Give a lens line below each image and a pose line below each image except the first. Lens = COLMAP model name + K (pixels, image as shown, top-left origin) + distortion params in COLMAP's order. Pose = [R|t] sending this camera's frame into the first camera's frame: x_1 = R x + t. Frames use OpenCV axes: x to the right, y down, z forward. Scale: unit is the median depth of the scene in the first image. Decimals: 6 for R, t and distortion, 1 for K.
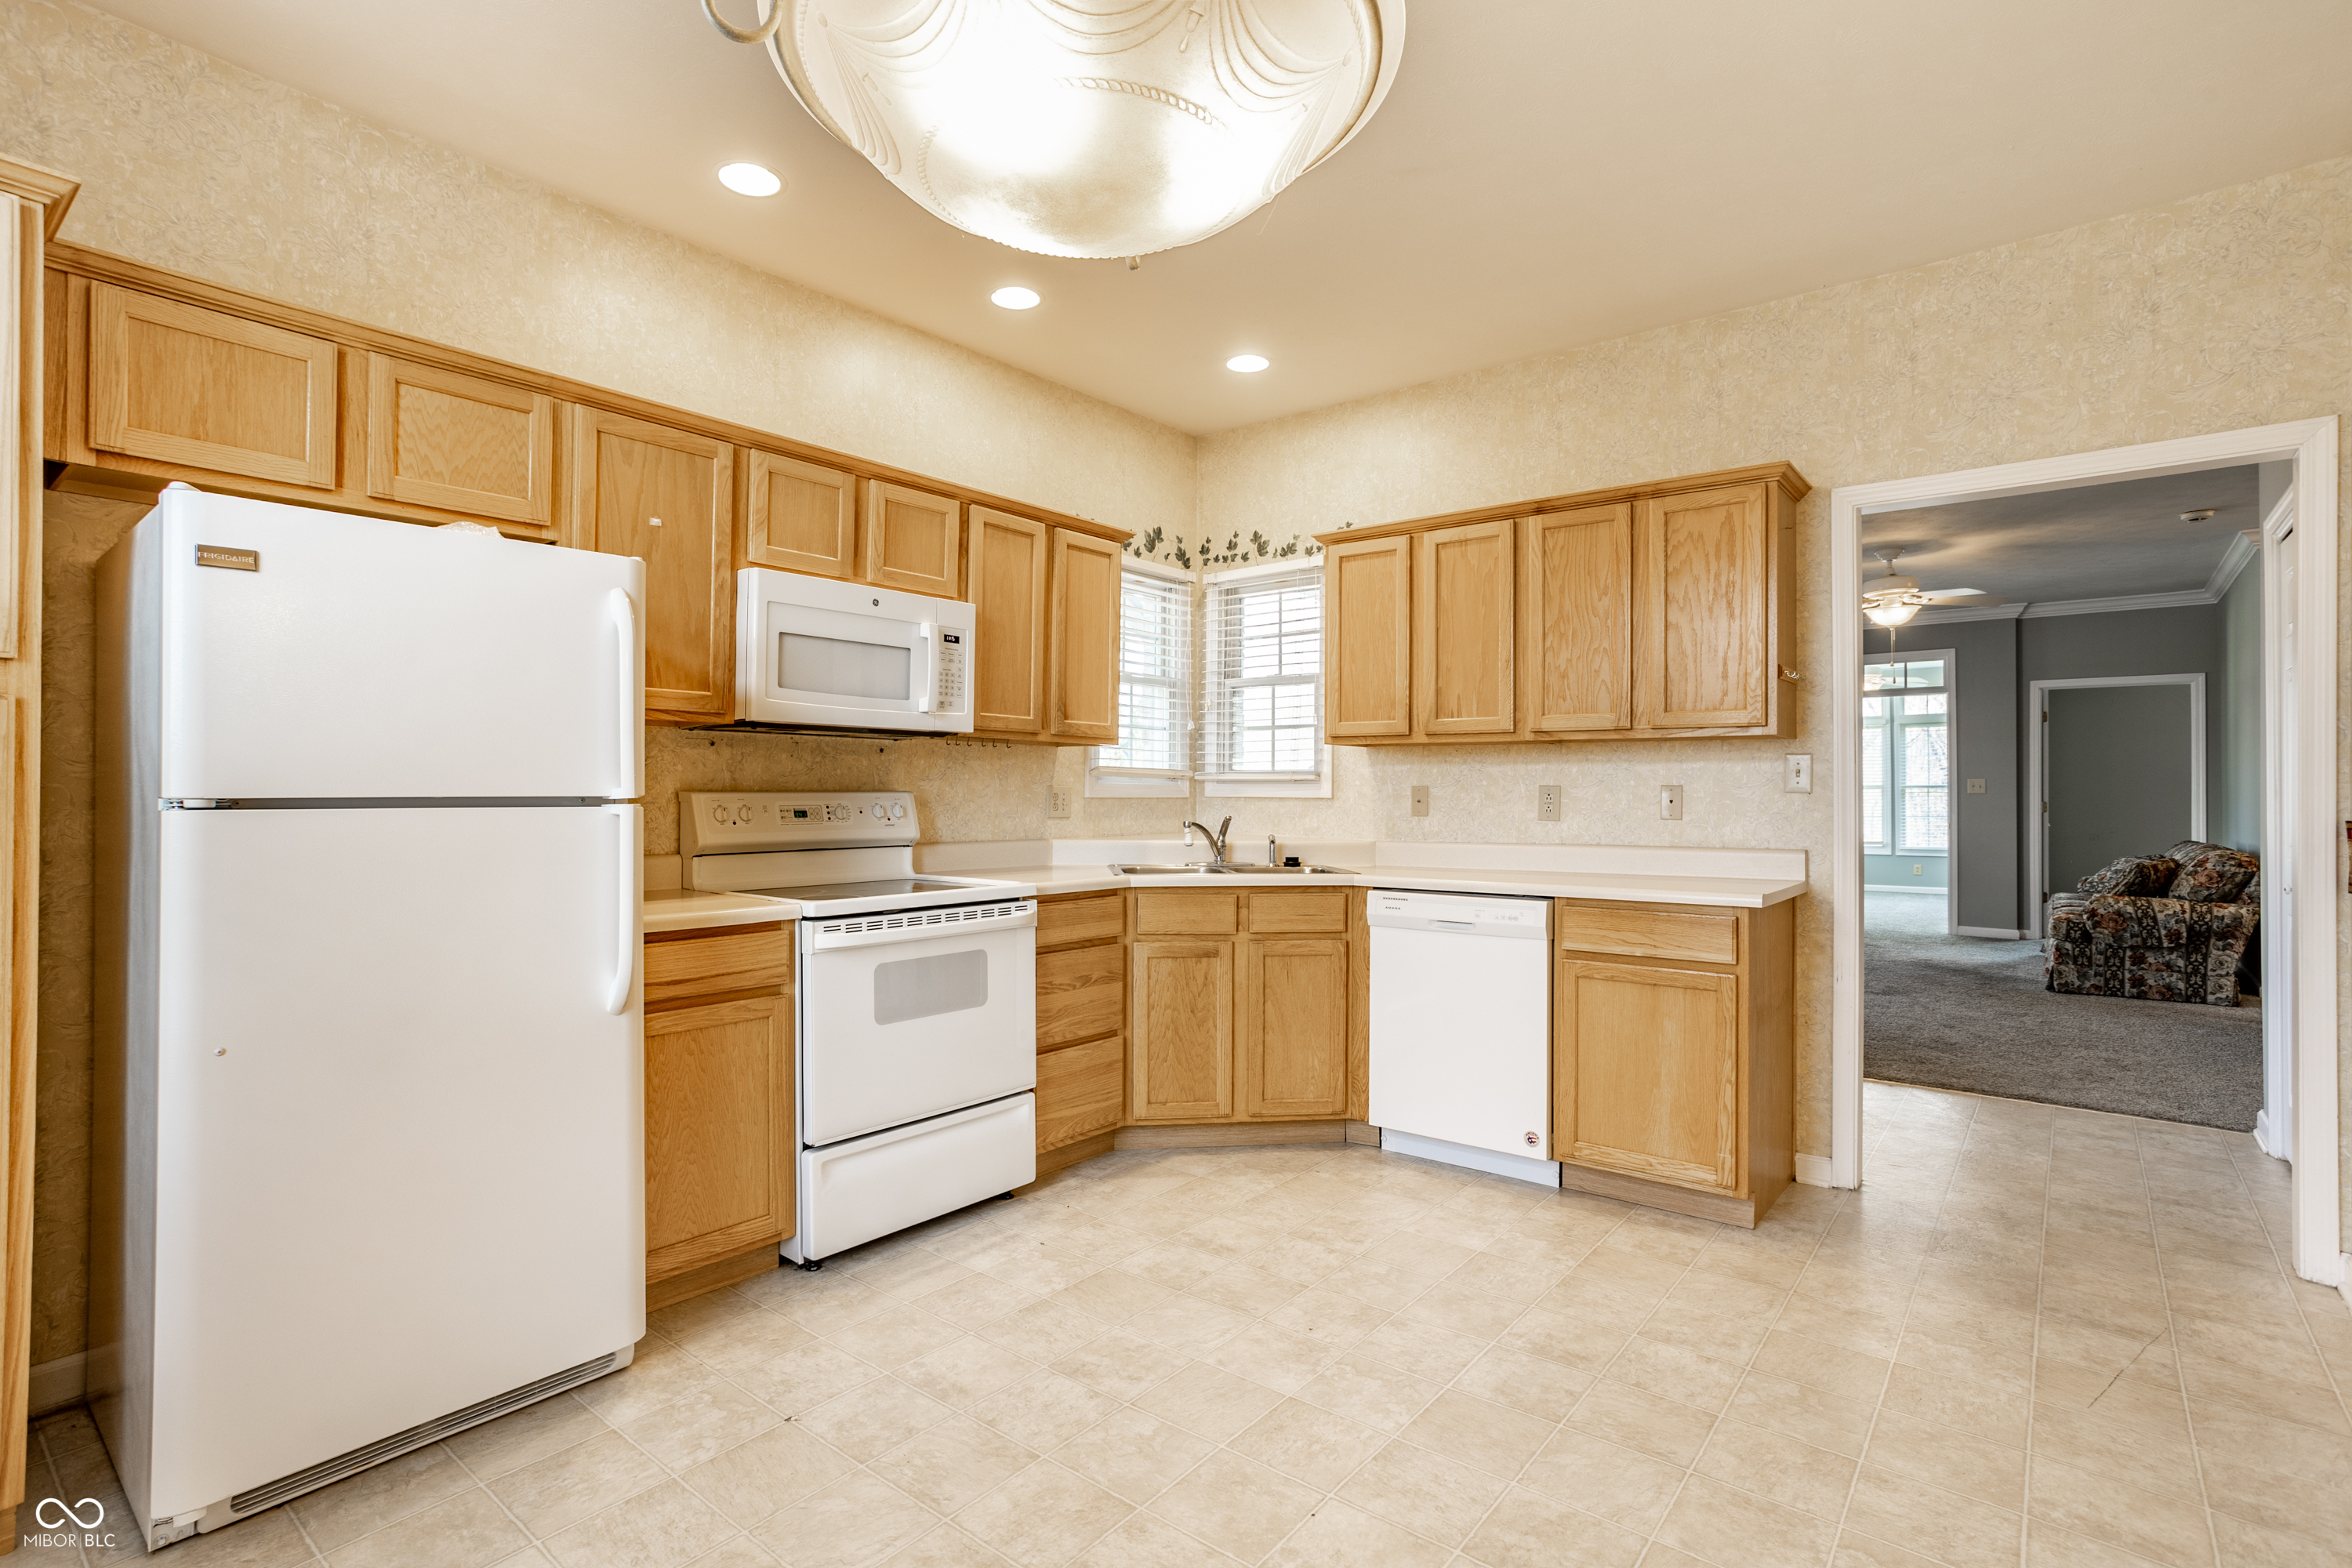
lens RADIAL K [[1129.5, 0, 1157.0], [0, 1129.5, 779.5], [0, 0, 1]] dist [-0.047748, 0.025935]
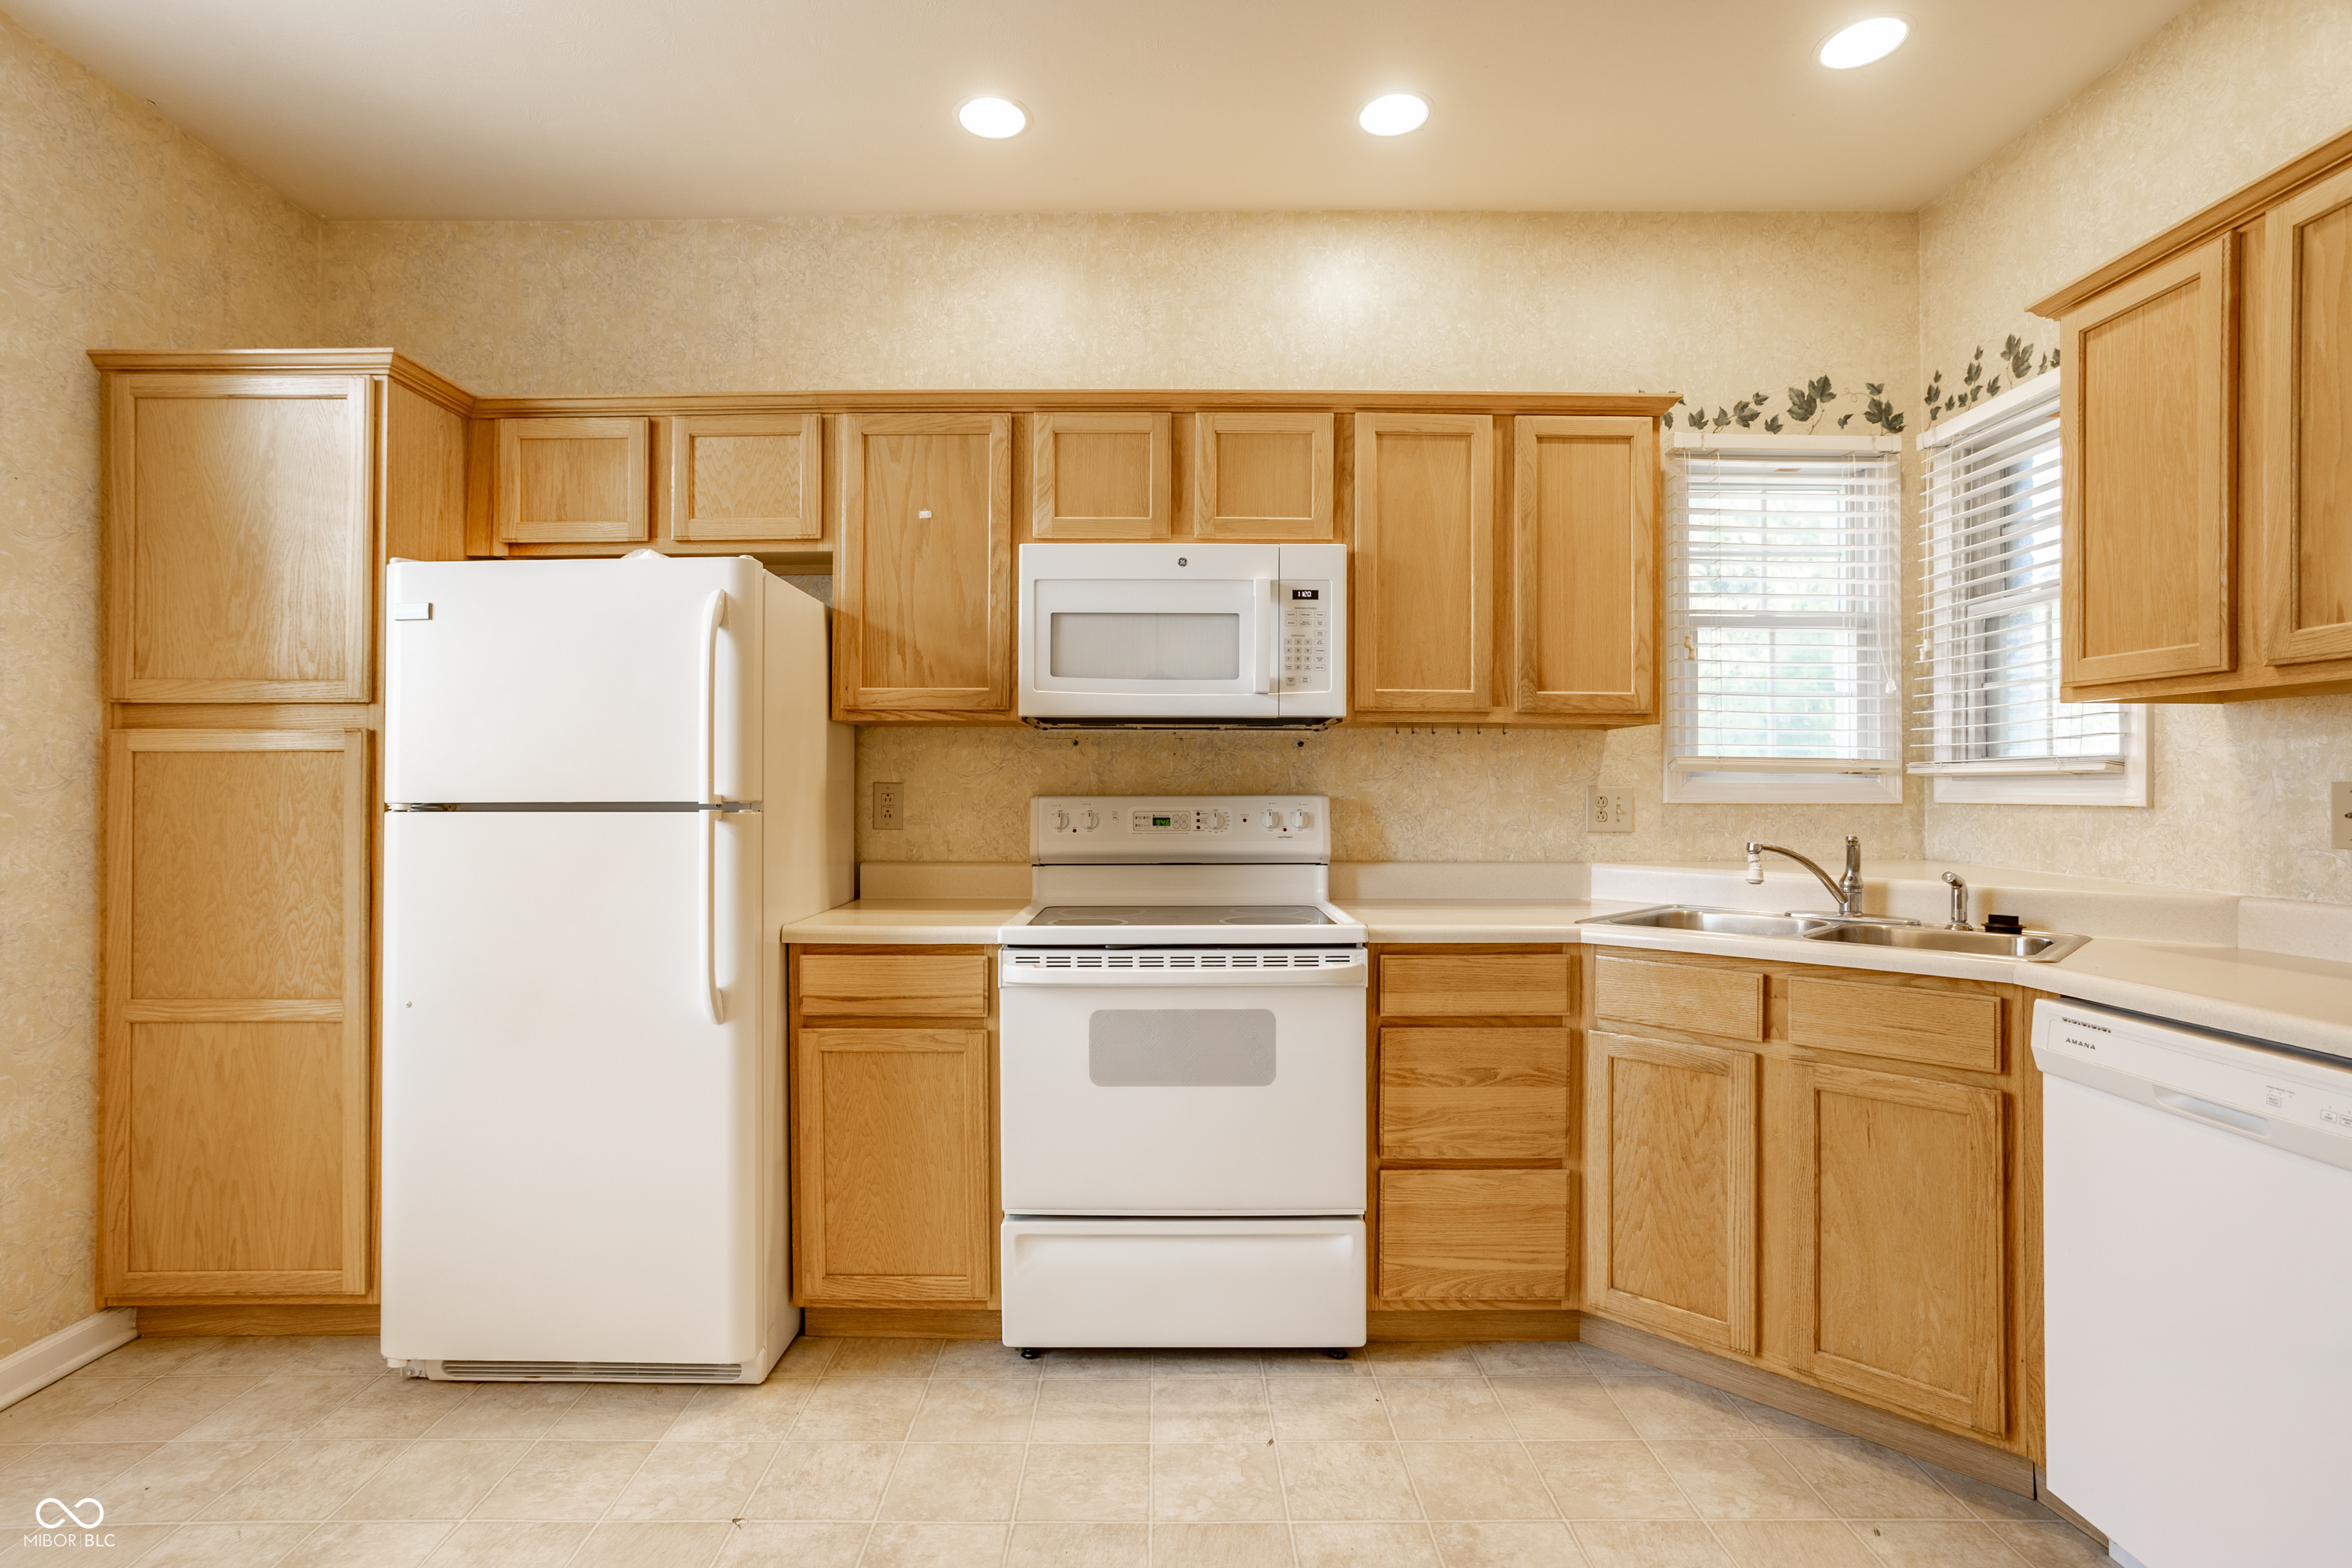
lens RADIAL K [[1129.5, 0, 1159.0], [0, 1129.5, 779.8], [0, 0, 1]] dist [-0.047748, 0.025935]
pose [[0.633447, -0.011146, -0.773706, 0.351931], [0.010087, 0.999930, -0.006146, 0.003921], [0.773720, -0.003911, 0.633515, 0.450708]]
